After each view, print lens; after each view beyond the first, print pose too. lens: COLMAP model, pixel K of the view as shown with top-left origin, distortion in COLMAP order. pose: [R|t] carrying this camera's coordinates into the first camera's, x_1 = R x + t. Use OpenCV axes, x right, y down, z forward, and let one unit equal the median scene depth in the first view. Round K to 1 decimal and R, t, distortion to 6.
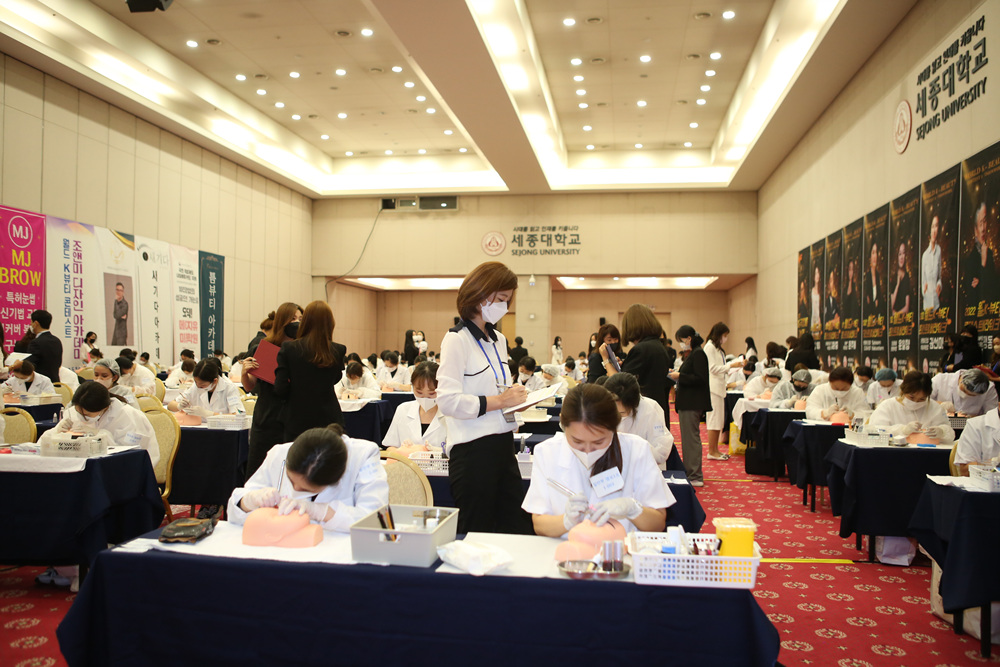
lens RADIAL K [[832.1, 0, 507.0], [0, 832.1, 331.6], [0, 0, 1]] dist [-0.089300, 0.092063]
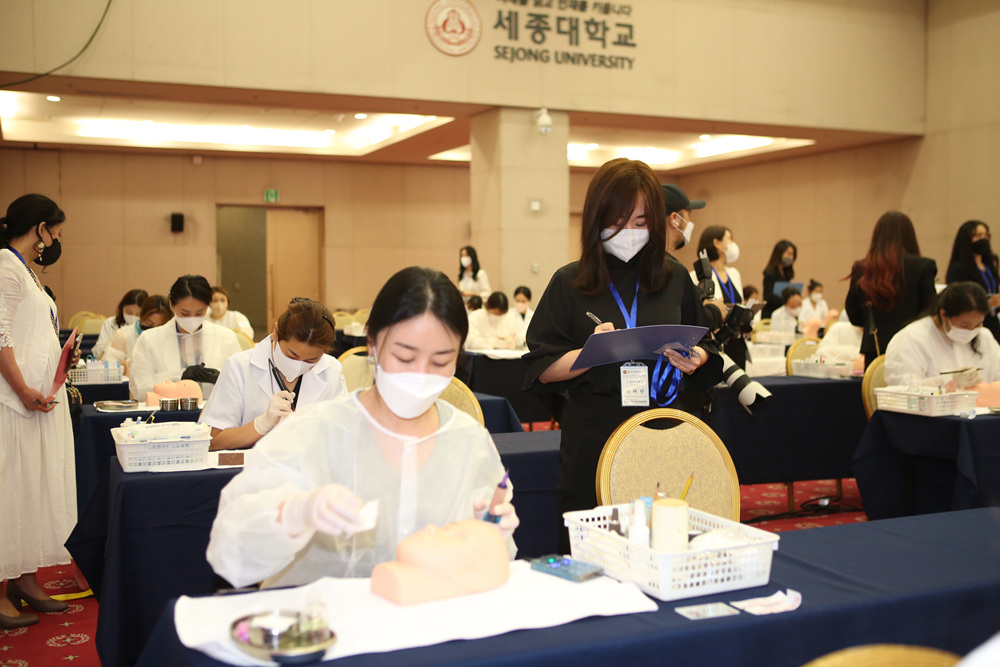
lens RADIAL K [[1121.3, 0, 502.2], [0, 1121.3, 324.0], [0, 0, 1]] dist [-0.022804, 0.000000]
pose [[0.842295, -0.028260, 0.538275, -0.303534], [-0.000321, 0.998598, 0.052929, 0.012672], [-0.539017, -0.044754, 0.841105, 0.520116]]
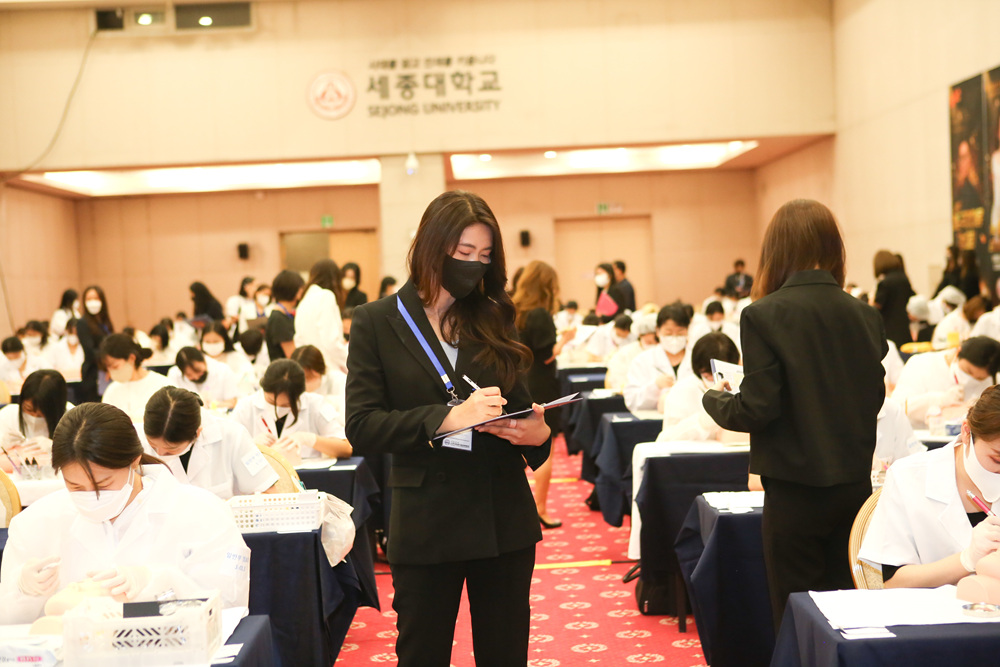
lens RADIAL K [[1540.3, 0, 506.8], [0, 1540.3, 335.5], [0, 0, 1]] dist [0.075029, 0.000000]
pose [[0.985054, -0.060128, 0.161412, -0.072891], [0.052109, 0.997209, 0.053465, -0.003784], [-0.164176, -0.044255, 0.985438, 0.042489]]
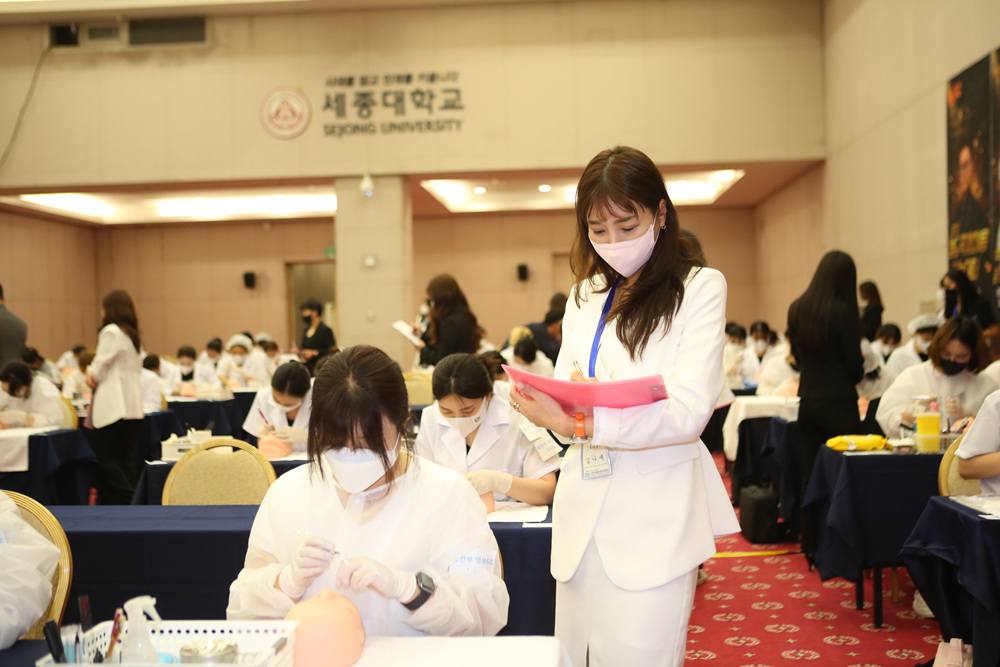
lens RADIAL K [[1200.2, 0, 501.0], [0, 1200.2, 323.9], [0, 0, 1]] dist [-0.000298, 0.000000]
pose [[0.996619, -0.033599, 0.074976, 0.053147], [0.032254, 0.999298, 0.019077, 0.007810], [-0.075564, -0.016594, 0.997003, 0.294287]]
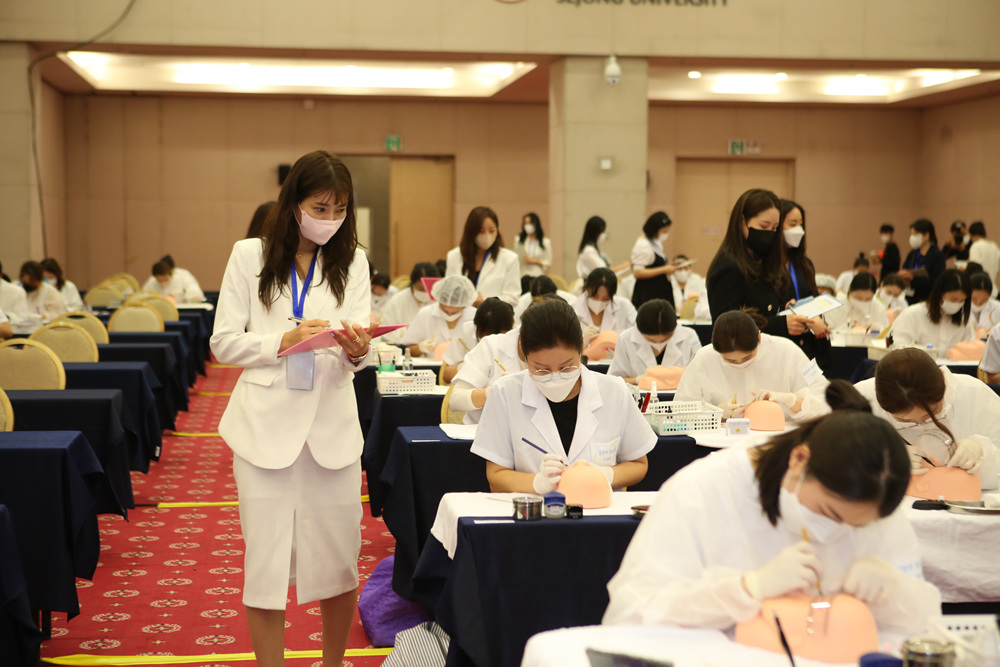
lens RADIAL K [[1671.2, 0, 505.1], [0, 1671.2, 331.0], [0, 0, 1]] dist [0.085318, 0.000000]
pose [[0.957302, -0.018638, 0.288490, -0.245878], [-0.003730, 0.997040, 0.076794, -0.000028], [-0.289067, -0.074591, 0.954398, 0.259933]]
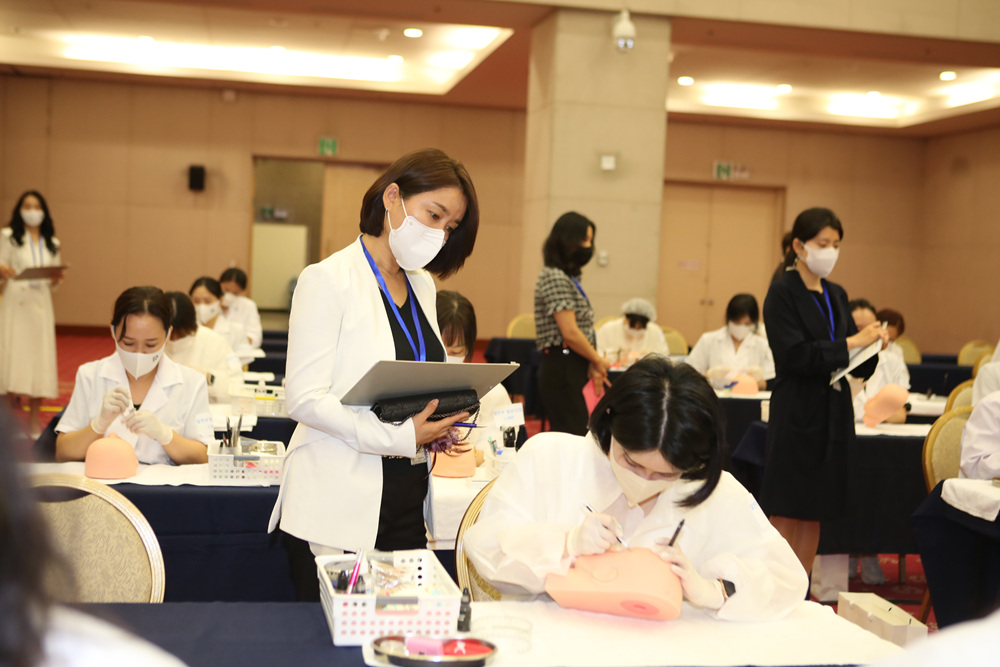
lens RADIAL K [[1288.9, 0, 503.6], [0, 1288.9, 332.9], [0, 0, 1]] dist [-0.007978, 0.000000]
pose [[0.941248, 0.019488, 0.337154, -0.150405], [-0.045066, 0.996653, 0.068207, 0.011283], [-0.334696, -0.079394, 0.938975, 0.603652]]
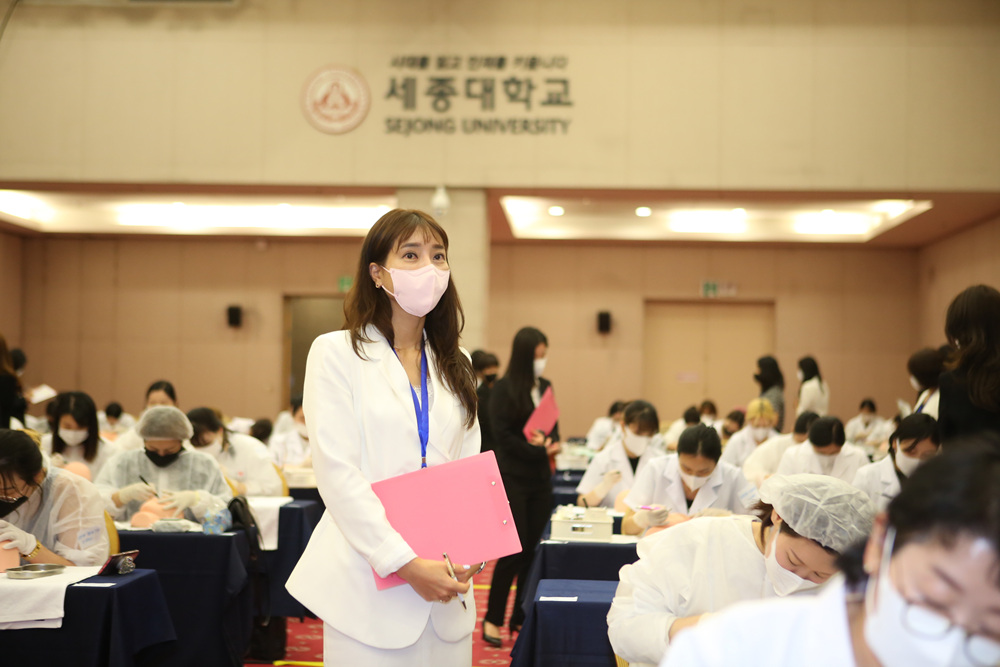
lens RADIAL K [[1671.2, 0, 507.3], [0, 1671.2, 331.9], [0, 0, 1]] dist [0.085318, 0.000000]
pose [[0.994951, 0.012612, 0.099562, -0.013364], [-0.011220, 0.999831, -0.014534, 0.006449], [-0.099729, 0.013344, 0.994925, 0.262282]]
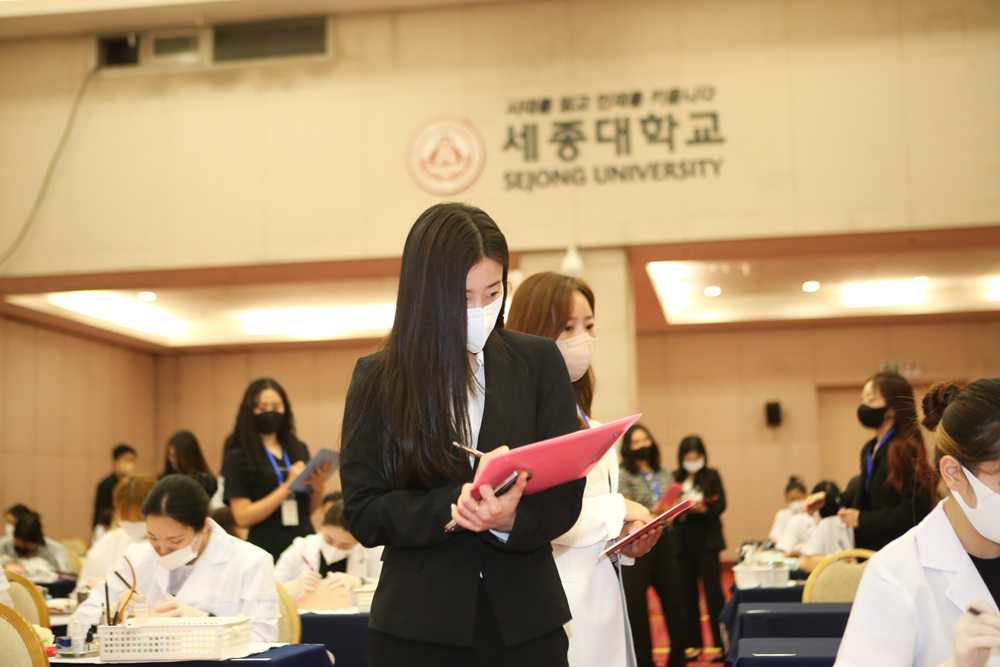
lens RADIAL K [[1458.2, 0, 501.3], [0, 1458.2, 331.8], [0, 0, 1]] dist [0.018099, 0.000000]
pose [[0.999333, -0.032866, -0.015907, 0.011647], [0.031037, 0.994087, -0.104054, 0.018682], [0.019233, 0.103491, 0.994444, 0.463981]]
